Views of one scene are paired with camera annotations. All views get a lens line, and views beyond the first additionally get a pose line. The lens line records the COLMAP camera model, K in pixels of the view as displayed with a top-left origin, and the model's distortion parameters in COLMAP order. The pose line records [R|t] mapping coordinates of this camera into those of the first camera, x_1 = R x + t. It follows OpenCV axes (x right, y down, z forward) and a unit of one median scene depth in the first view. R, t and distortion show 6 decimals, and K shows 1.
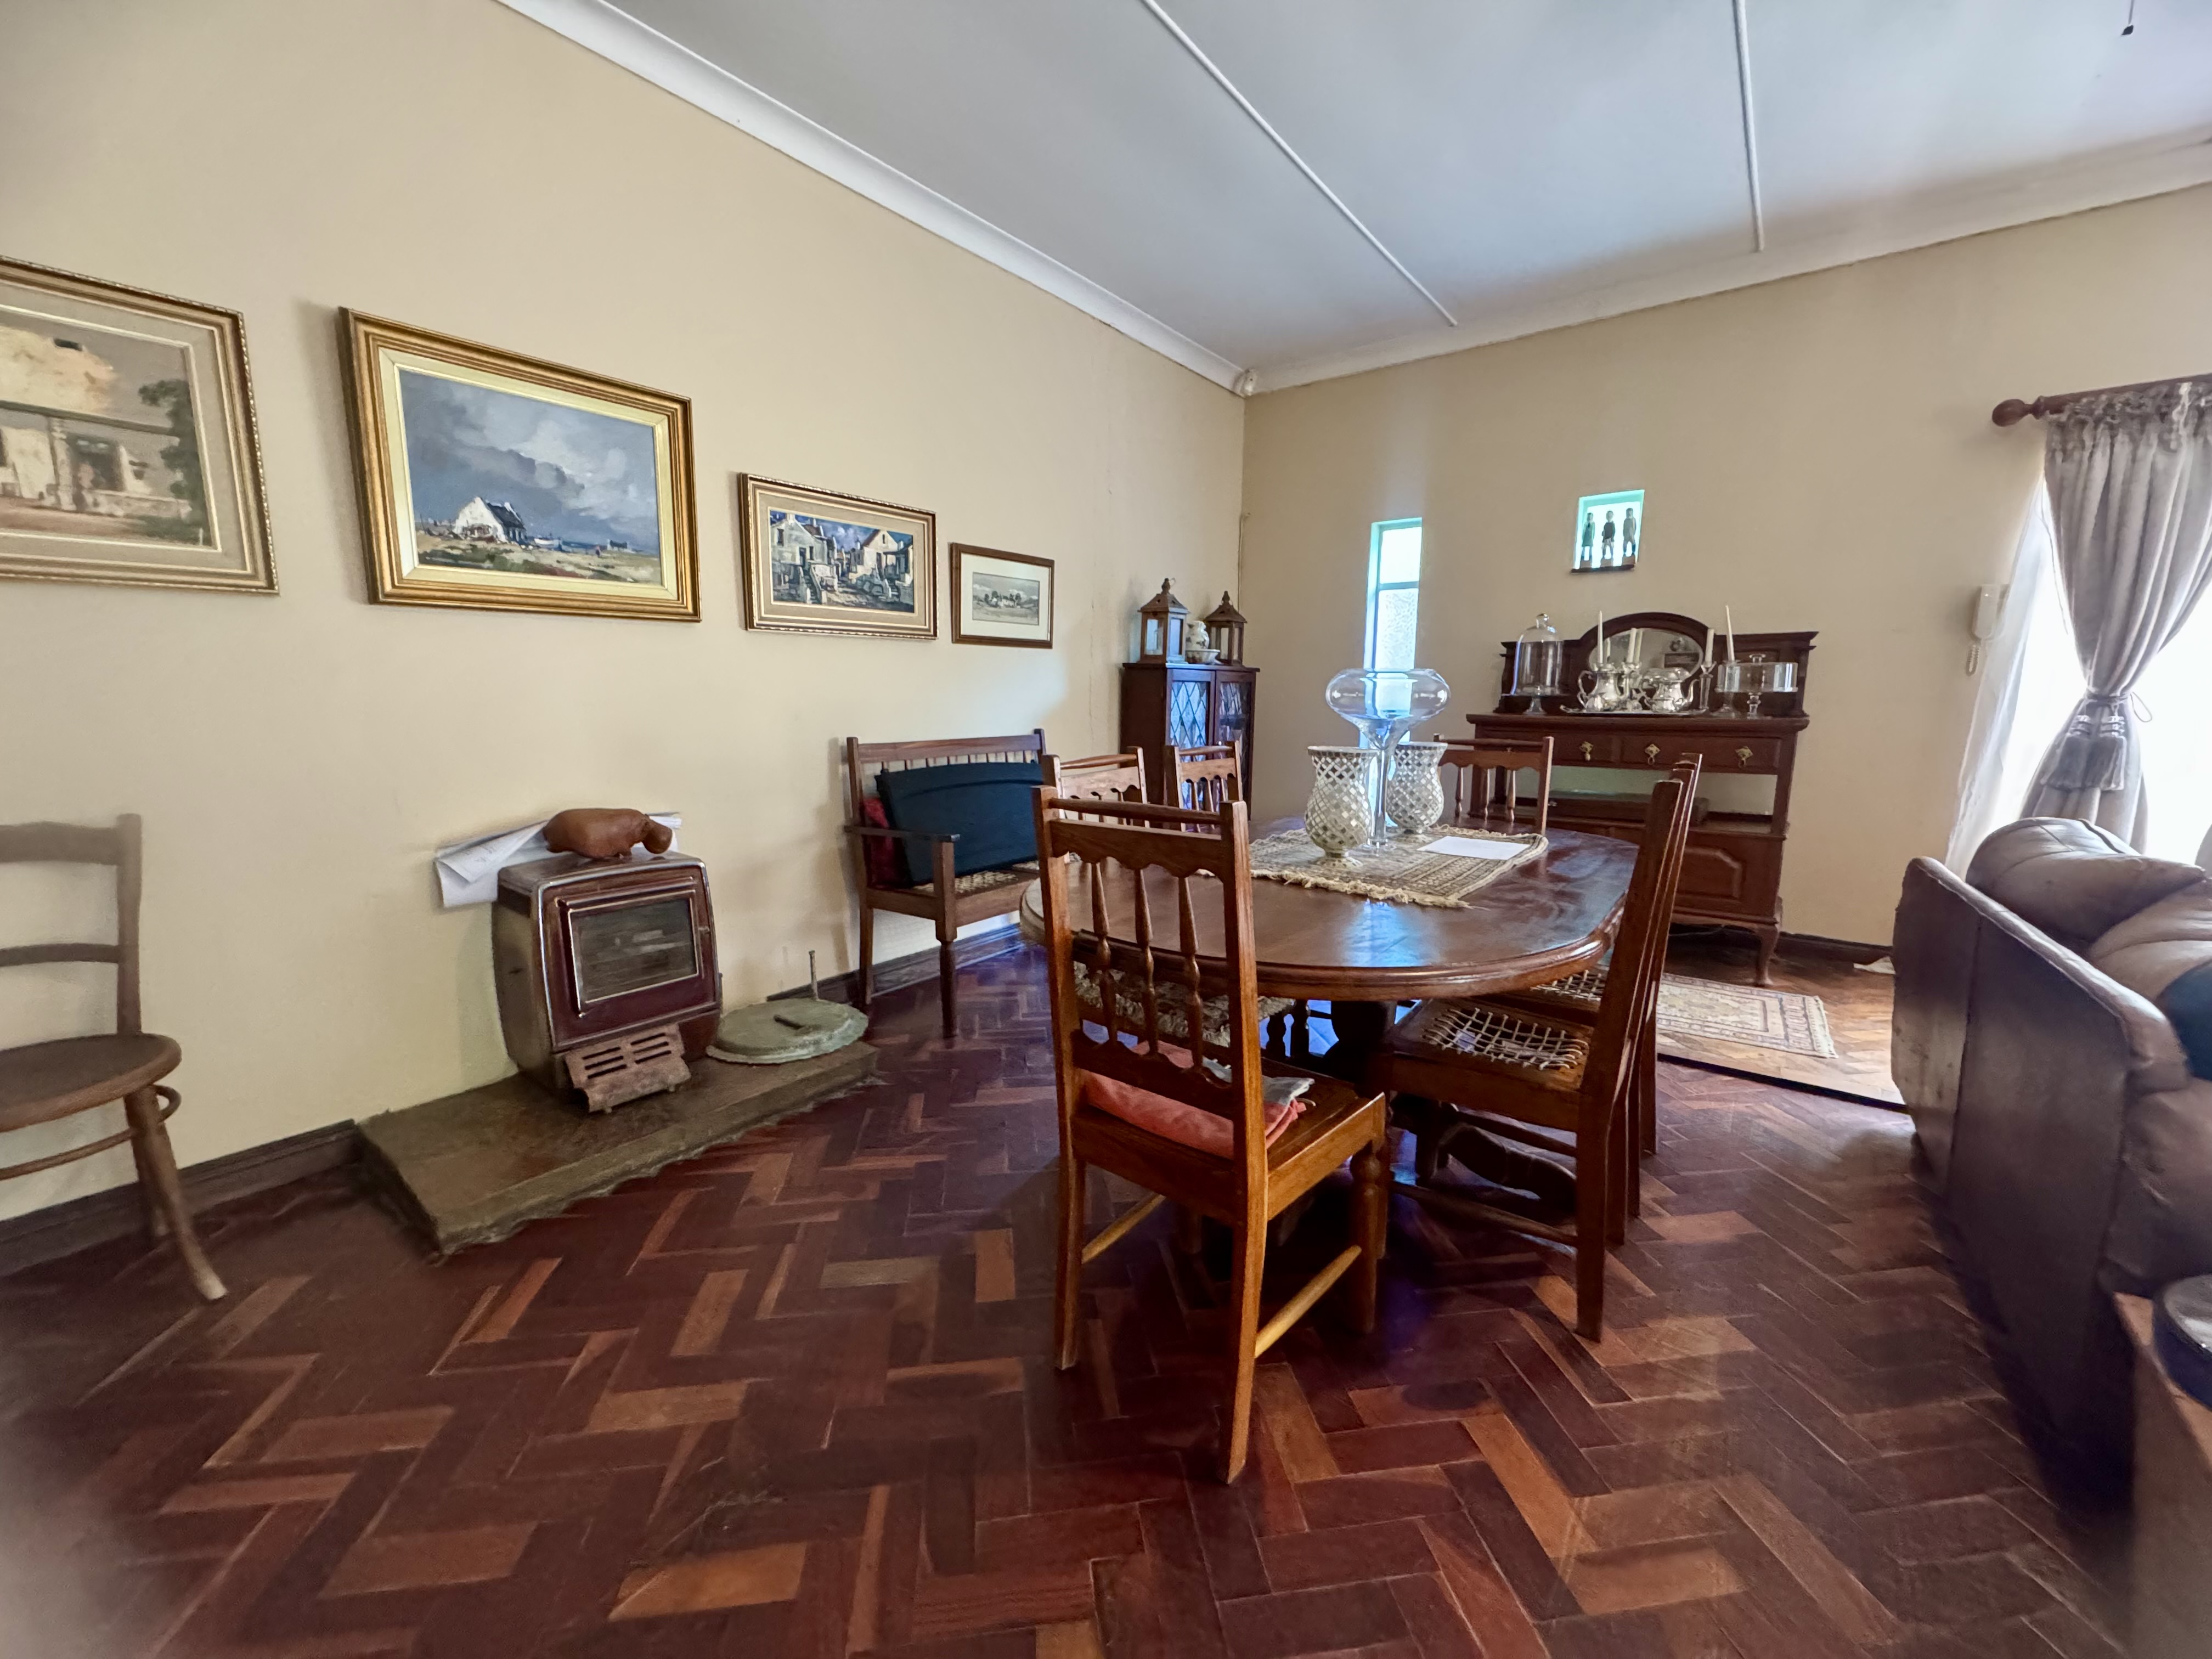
lens RADIAL K [[882.6, 0, 1103.1], [0, 882.6, 824.9], [0, 0, 1]] dist [-0.004790, -0.000105]
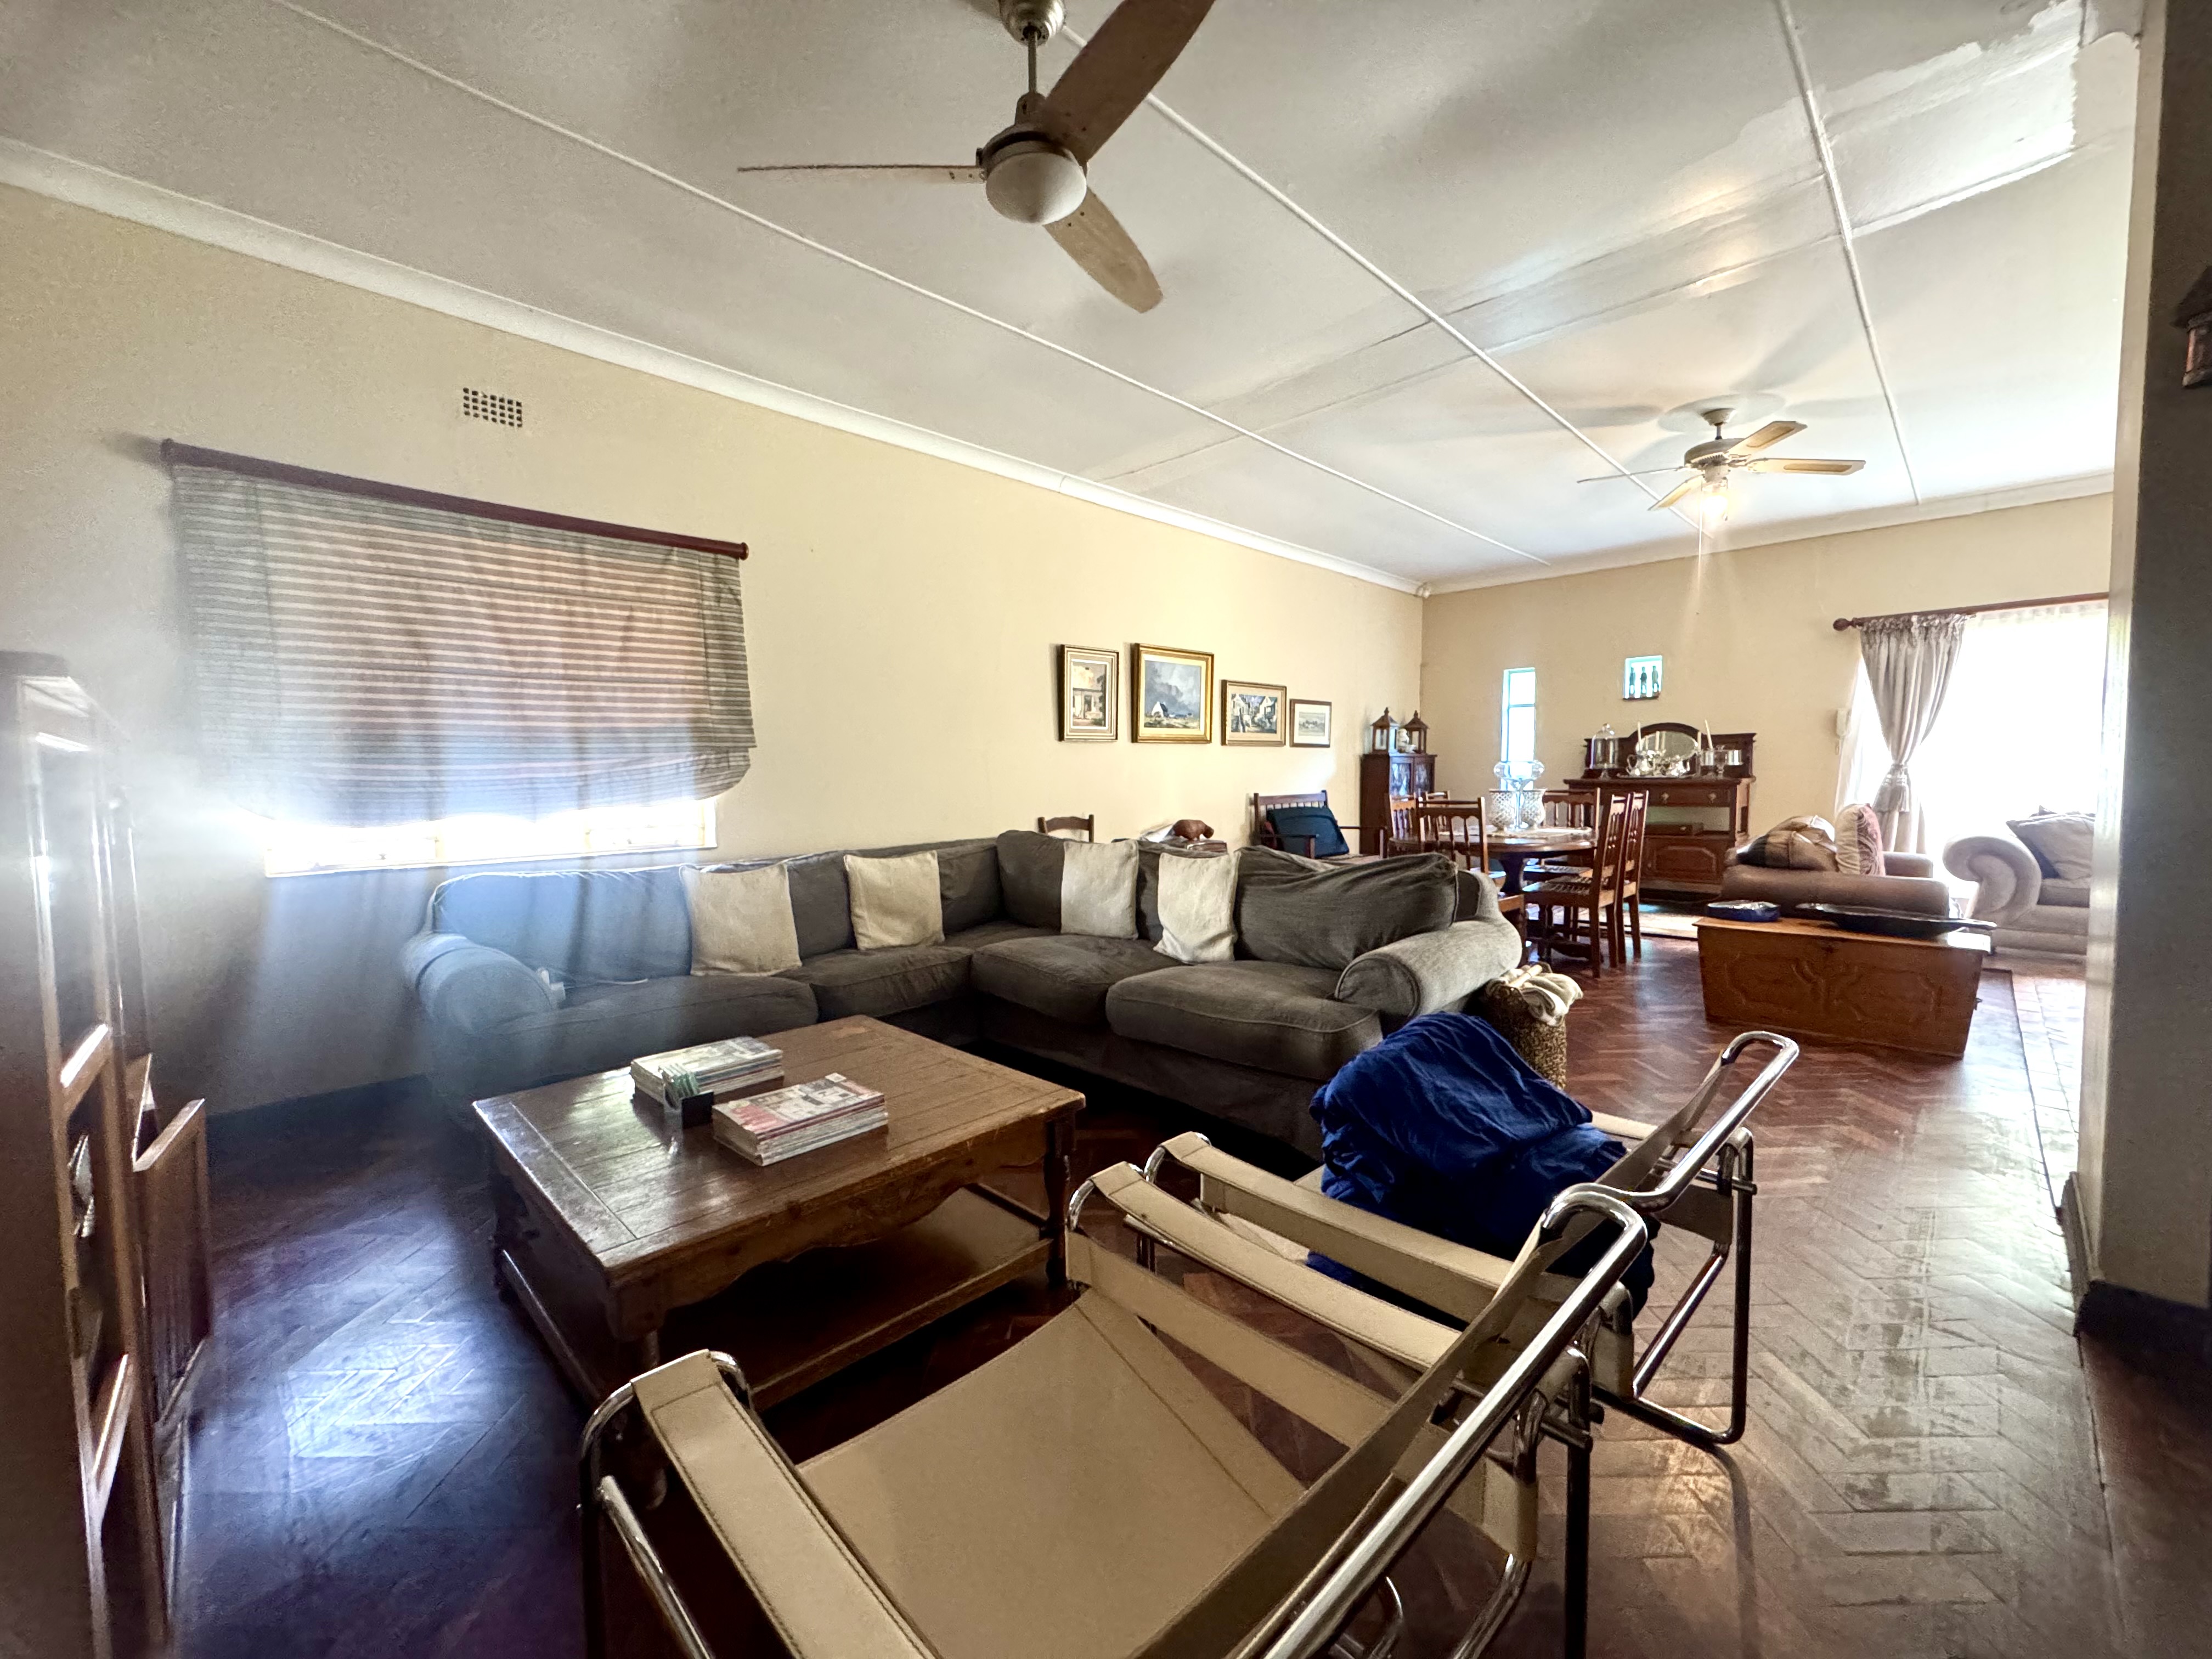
lens RADIAL K [[882.6, 0, 1103.6], [0, 882.6, 825.9], [0, 0, 1]] dist [-0.004790, -0.000105]
pose [[0.992164, -0.007269, -0.124728, -0.380967], [-0.003442, 0.996337, -0.085445, 0.161937], [0.124892, 0.085205, 0.988505, -1.139731]]
